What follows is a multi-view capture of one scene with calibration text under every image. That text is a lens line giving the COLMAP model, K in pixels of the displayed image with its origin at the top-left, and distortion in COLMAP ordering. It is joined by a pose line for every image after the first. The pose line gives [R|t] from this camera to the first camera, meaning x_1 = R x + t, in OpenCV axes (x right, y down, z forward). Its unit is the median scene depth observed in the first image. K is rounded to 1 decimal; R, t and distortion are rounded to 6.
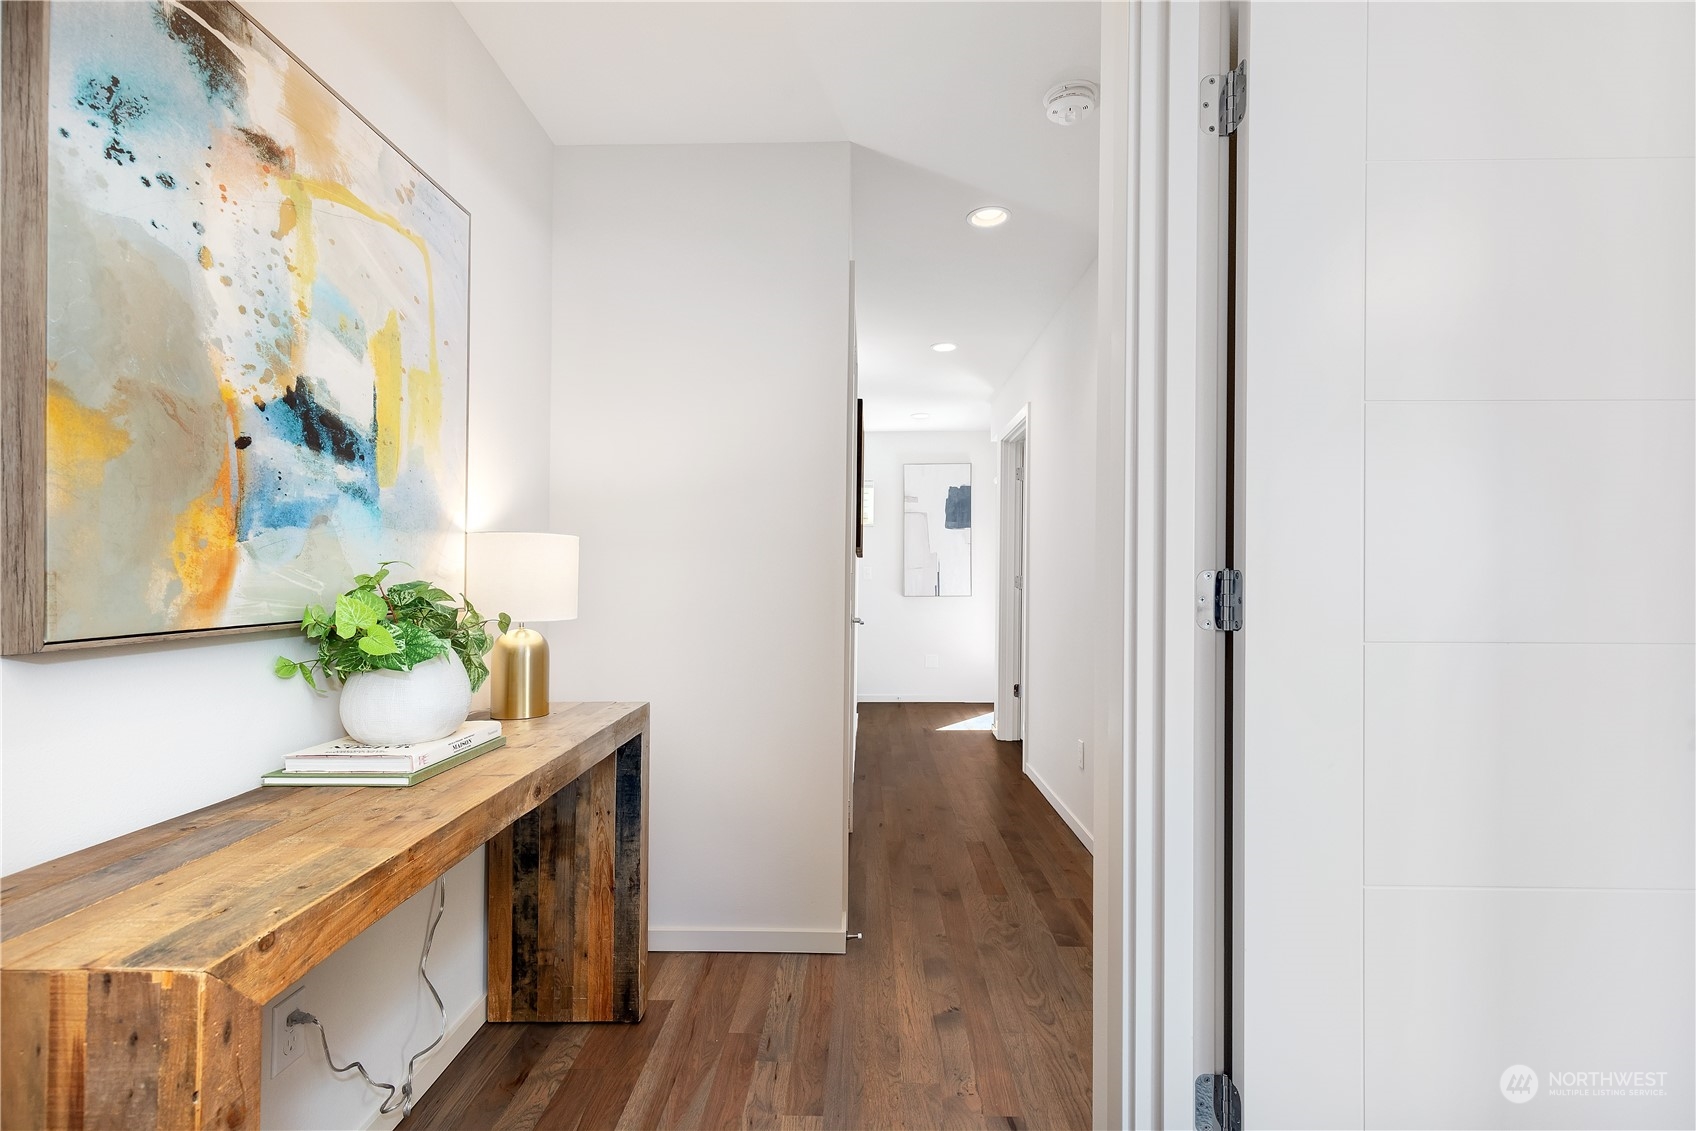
lens RADIAL K [[776.4, 0, 847.0], [0, 776.4, 568.1], [0, 0, 1]] dist [0.012444, -0.000977]
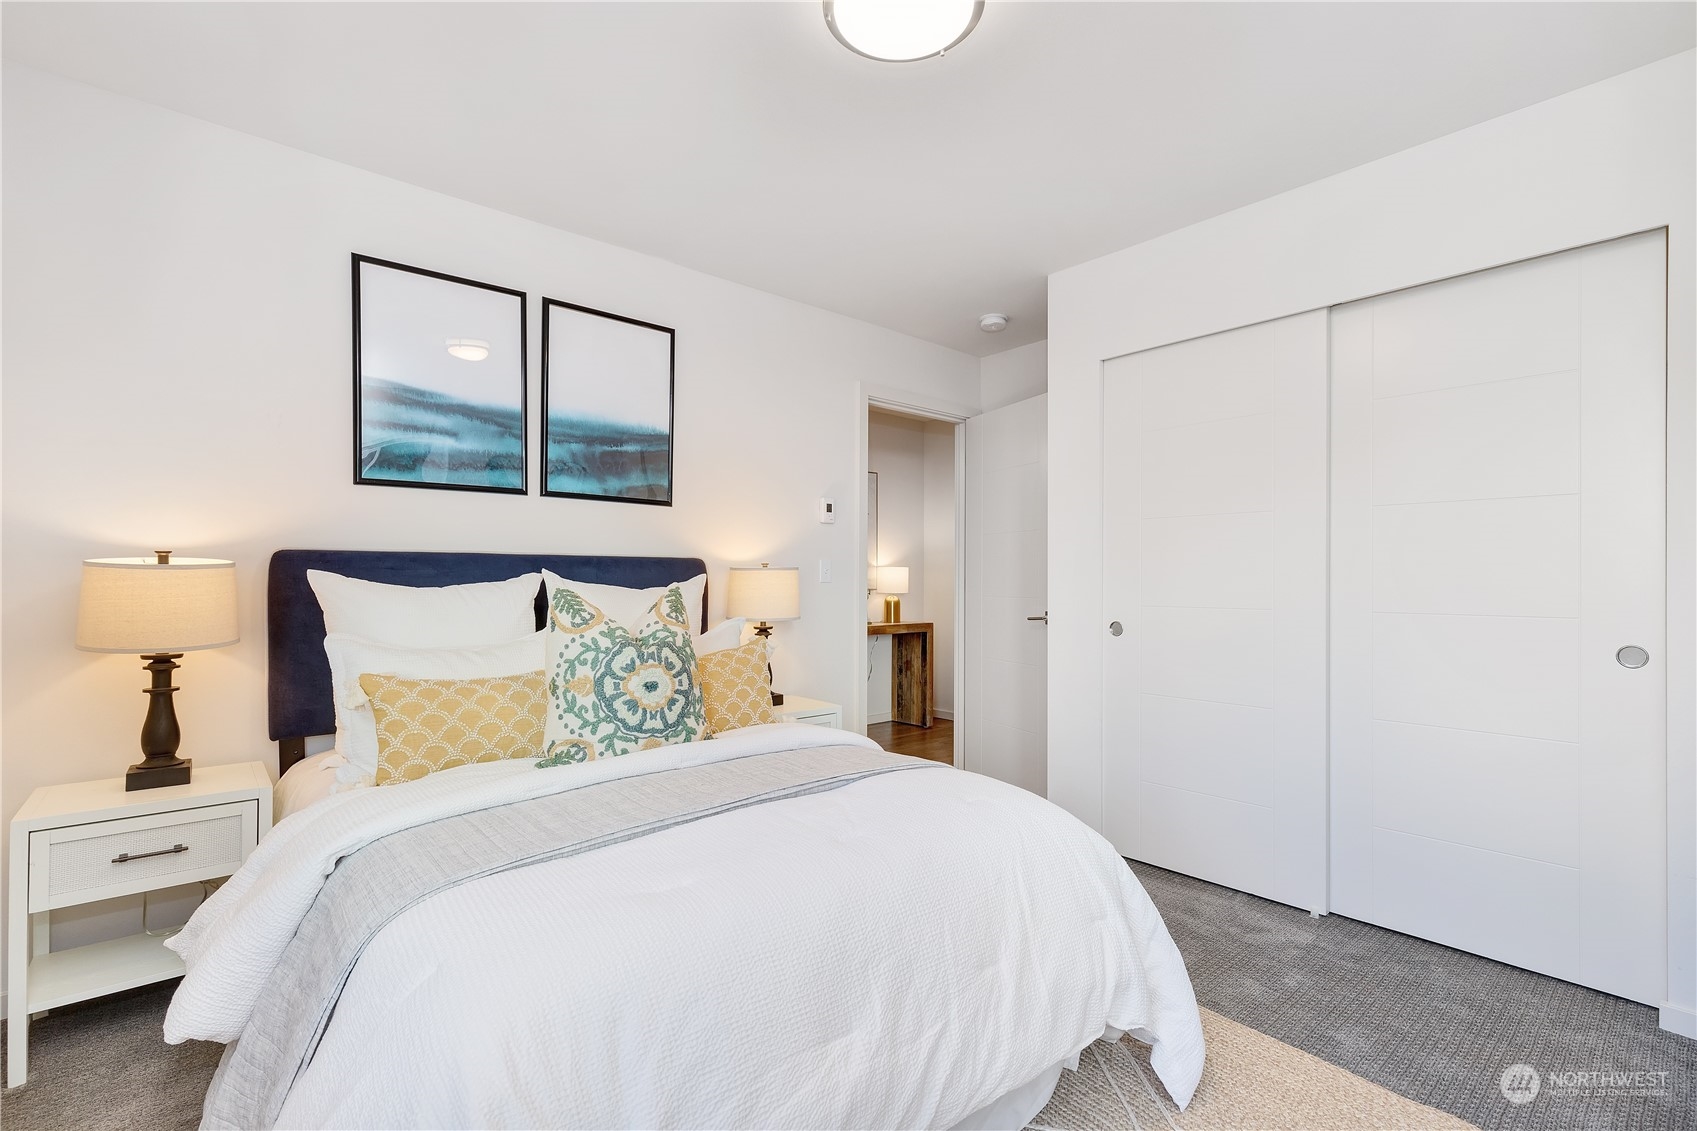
lens RADIAL K [[776.8, 0, 844.8], [0, 776.8, 570.2], [0, 0, 1]] dist [0.012444, -0.000977]
pose [[0.675438, -0.001073, -0.737416, 1.731751], [0.003217, 0.999994, 0.001491, -0.031434], [0.737410, -0.003379, 0.675437, -1.259917]]
